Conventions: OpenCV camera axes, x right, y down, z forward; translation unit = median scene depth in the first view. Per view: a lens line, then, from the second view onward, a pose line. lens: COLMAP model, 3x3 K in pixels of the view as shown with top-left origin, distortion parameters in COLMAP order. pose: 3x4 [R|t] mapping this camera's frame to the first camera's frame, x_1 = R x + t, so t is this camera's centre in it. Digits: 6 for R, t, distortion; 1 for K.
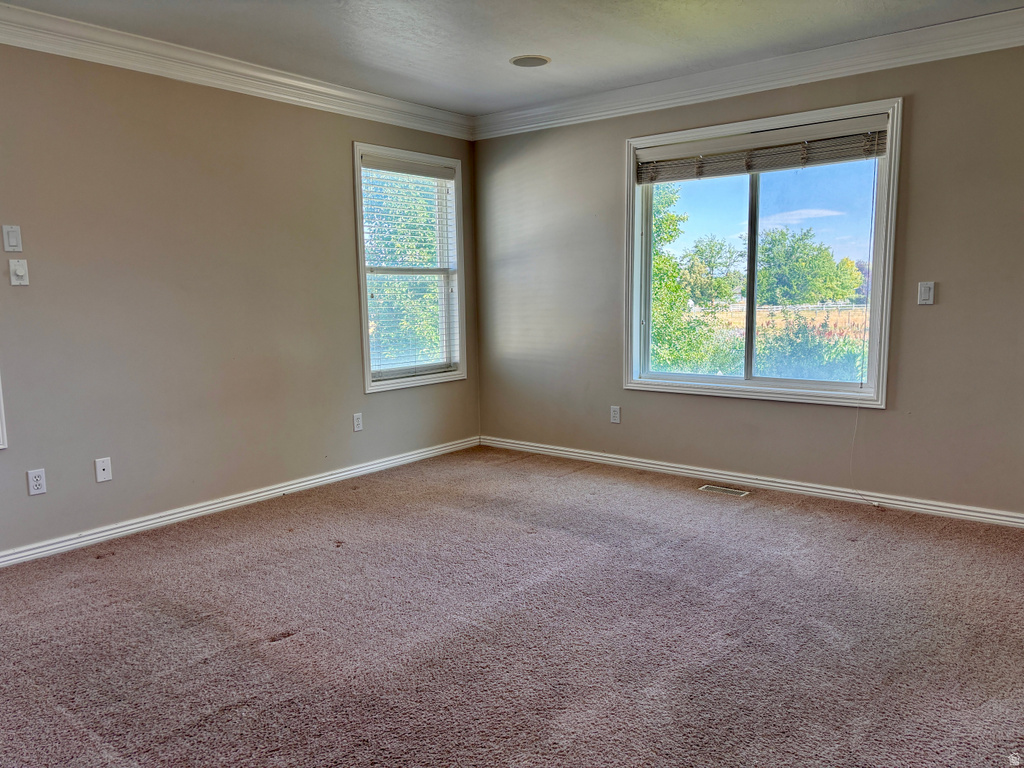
lens RADIAL K [[782.5, 0, 520.3], [0, 782.5, 384.7], [0, 0, 1]] dist [0.092173, -0.072966]
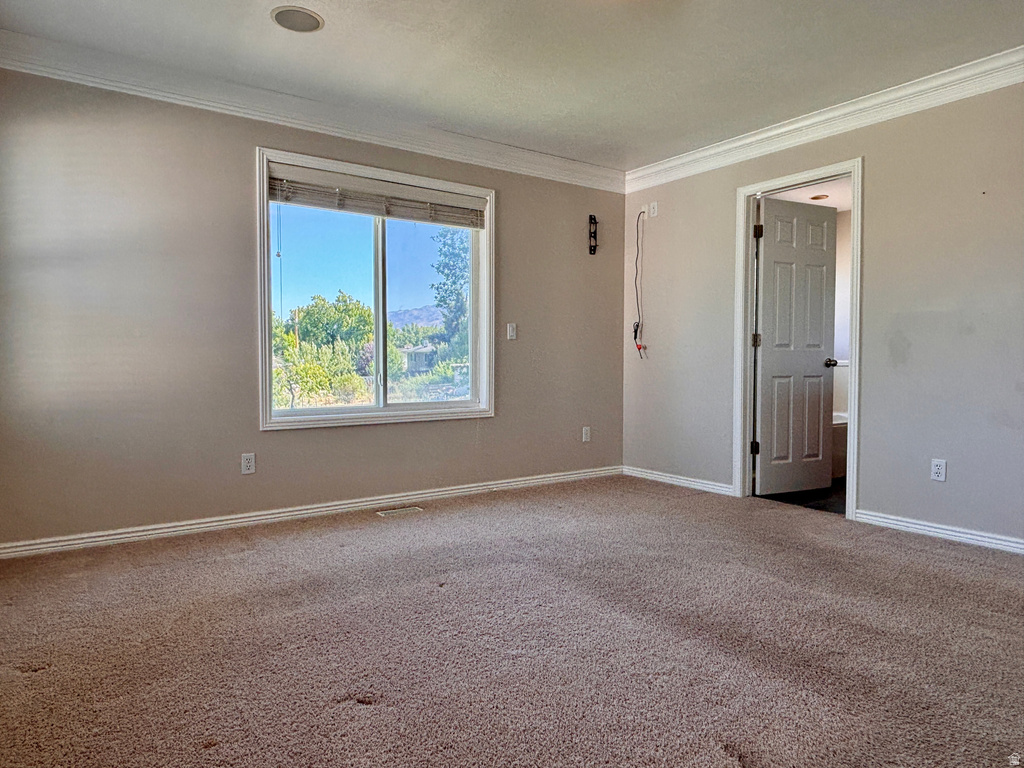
lens RADIAL K [[664.2, 0, 512.0], [0, 664.2, 384.0], [0, 0, 1]] dist [0.048842, -0.037591]
pose [[0.274602, -0.024032, 0.961258, -0.668069], [0.113439, 0.993516, -0.007568, -0.013653], [-0.954843, 0.111122, 0.275547, 0.723733]]
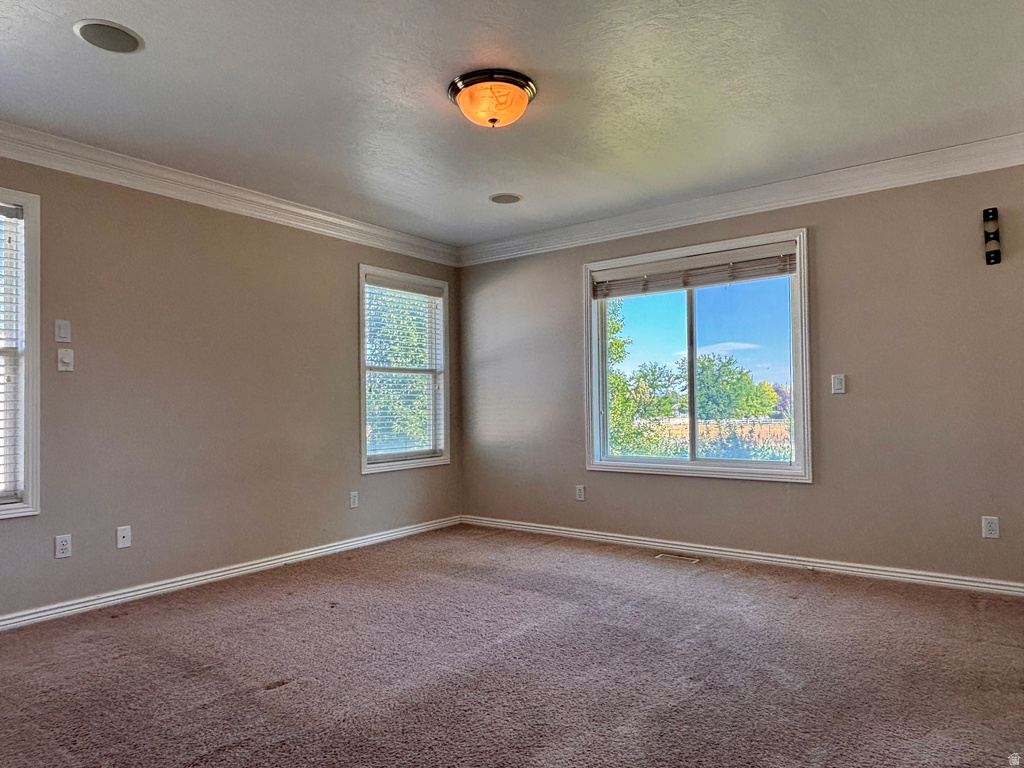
lens RADIAL K [[664.2, 0, 512.0], [0, 664.2, 384.0], [0, 0, 1]] dist [0.048842, -0.037591]
pose [[0.999647, 0.001351, 0.026517, -0.006014], [0.002789, 0.987832, -0.155497, 0.042112], [-0.026405, 0.155516, 0.987480, 0.025019]]
